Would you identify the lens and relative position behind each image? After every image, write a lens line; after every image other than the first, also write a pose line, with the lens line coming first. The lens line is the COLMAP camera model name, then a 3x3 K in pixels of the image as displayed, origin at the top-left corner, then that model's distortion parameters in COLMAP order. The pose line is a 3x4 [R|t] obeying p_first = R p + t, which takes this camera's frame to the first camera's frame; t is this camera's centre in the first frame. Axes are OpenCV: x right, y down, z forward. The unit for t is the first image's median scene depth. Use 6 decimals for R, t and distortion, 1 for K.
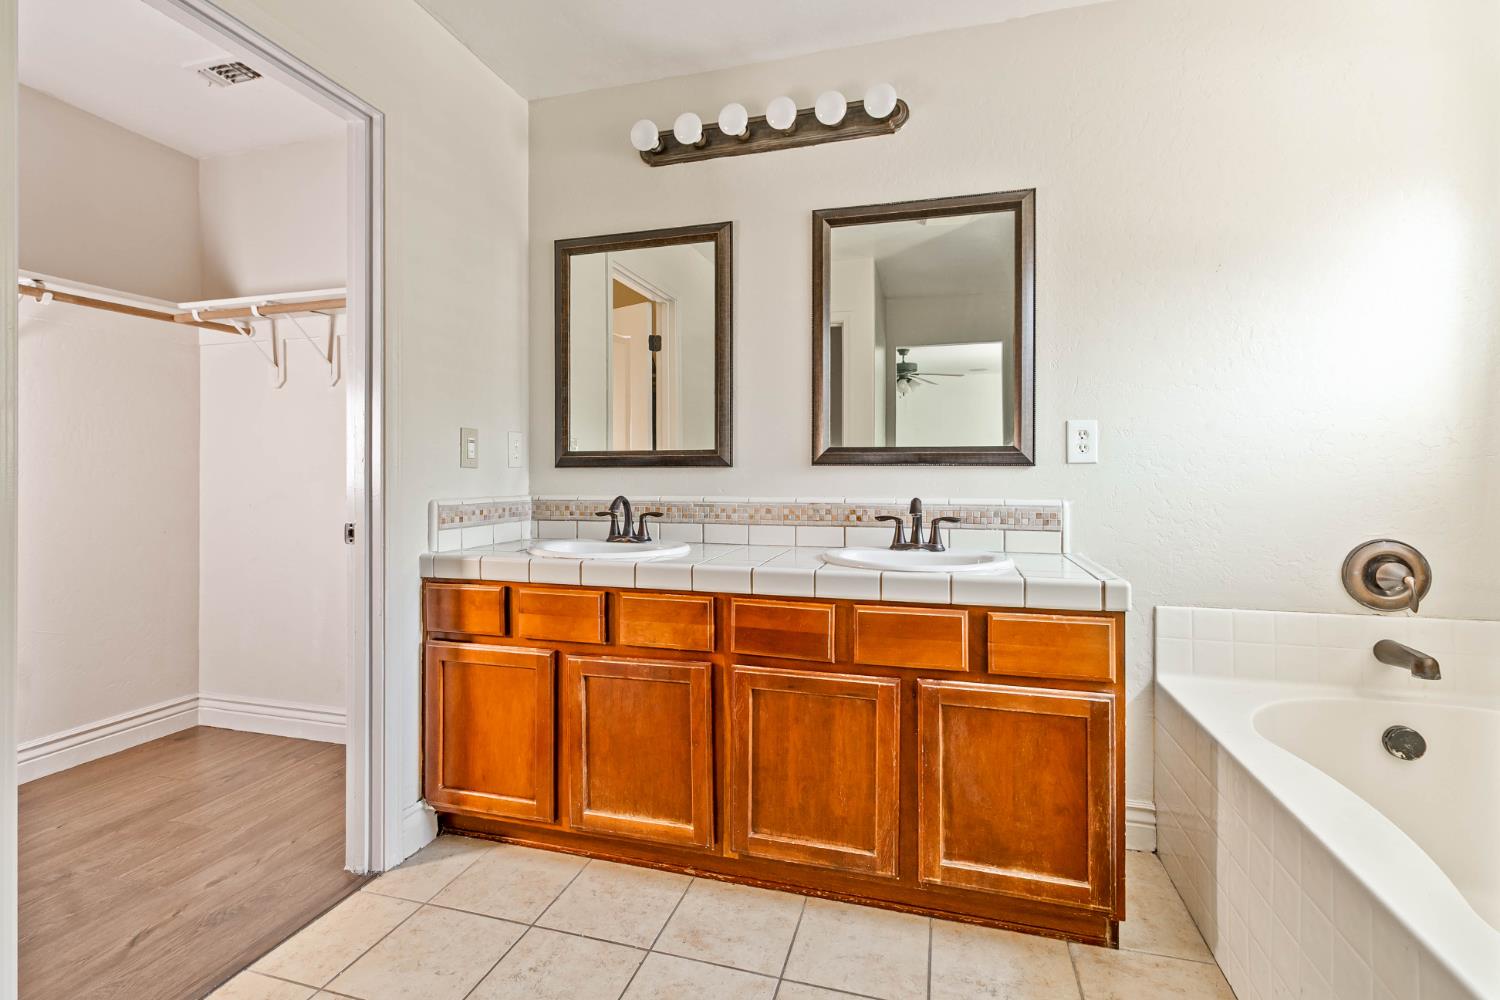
lens RADIAL K [[695.9, 0, 736.5], [0, 695.9, 474.1], [0, 0, 1]] dist [-0.001450, 0.000785]
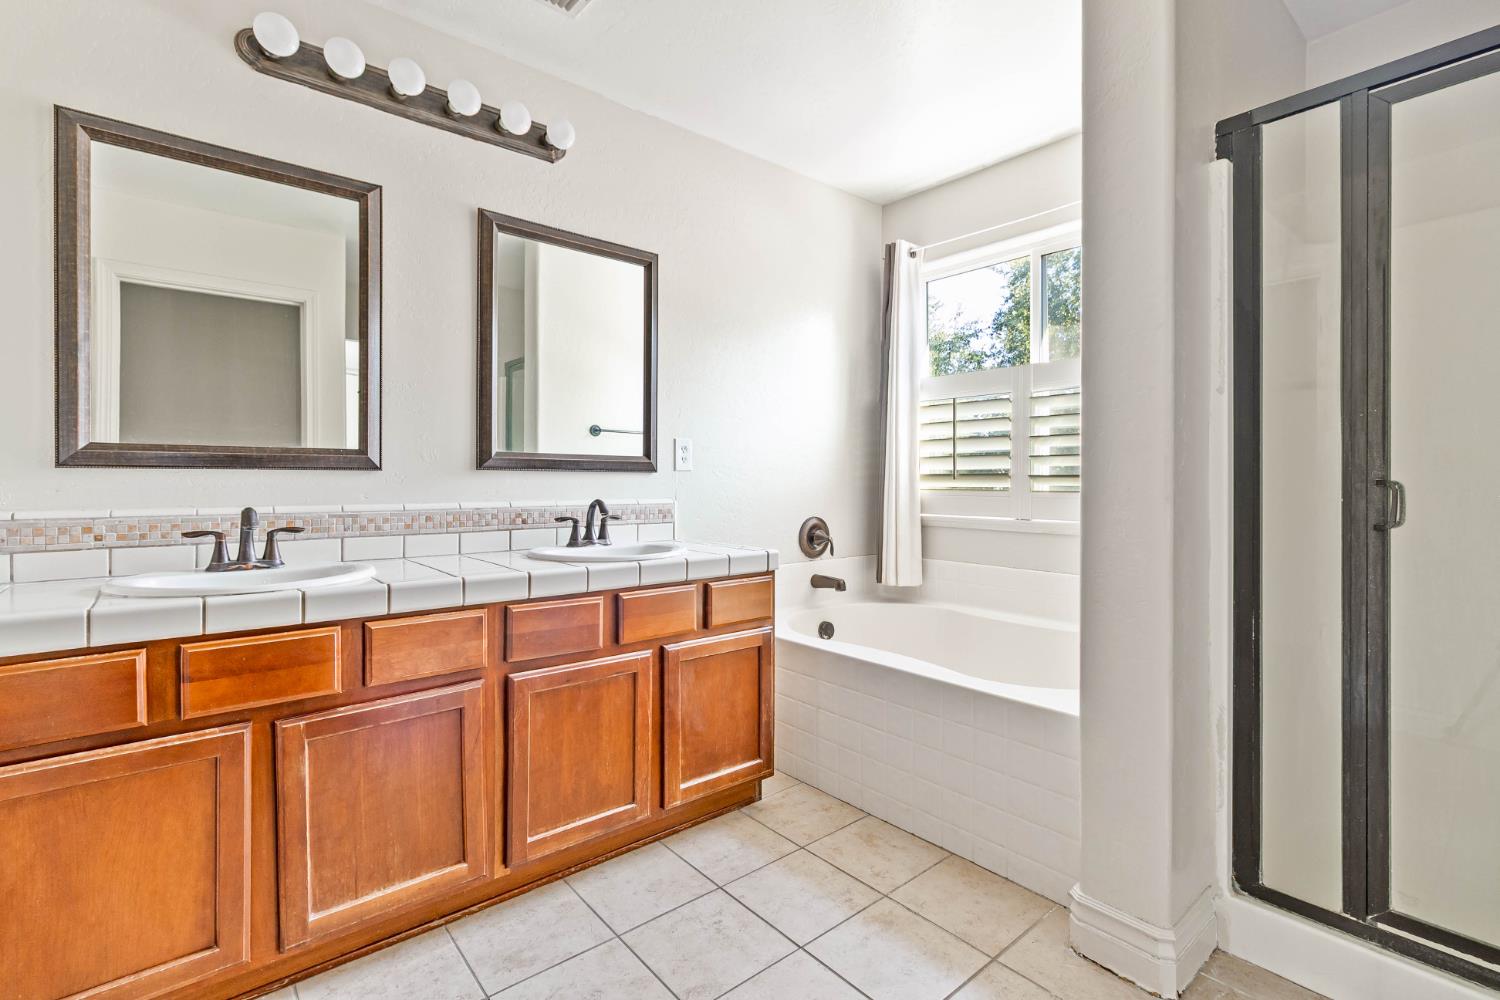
lens RADIAL K [[692.0, 0, 752.9], [0, 692.0, 479.2], [0, 0, 1]] dist [-0.000906, 0.000050]
pose [[0.549175, 0.001809, 0.835705, -0.606744], [-0.001232, 0.999998, -0.001355, 0.002327], [-0.835706, -0.000286, 0.549177, 0.180803]]
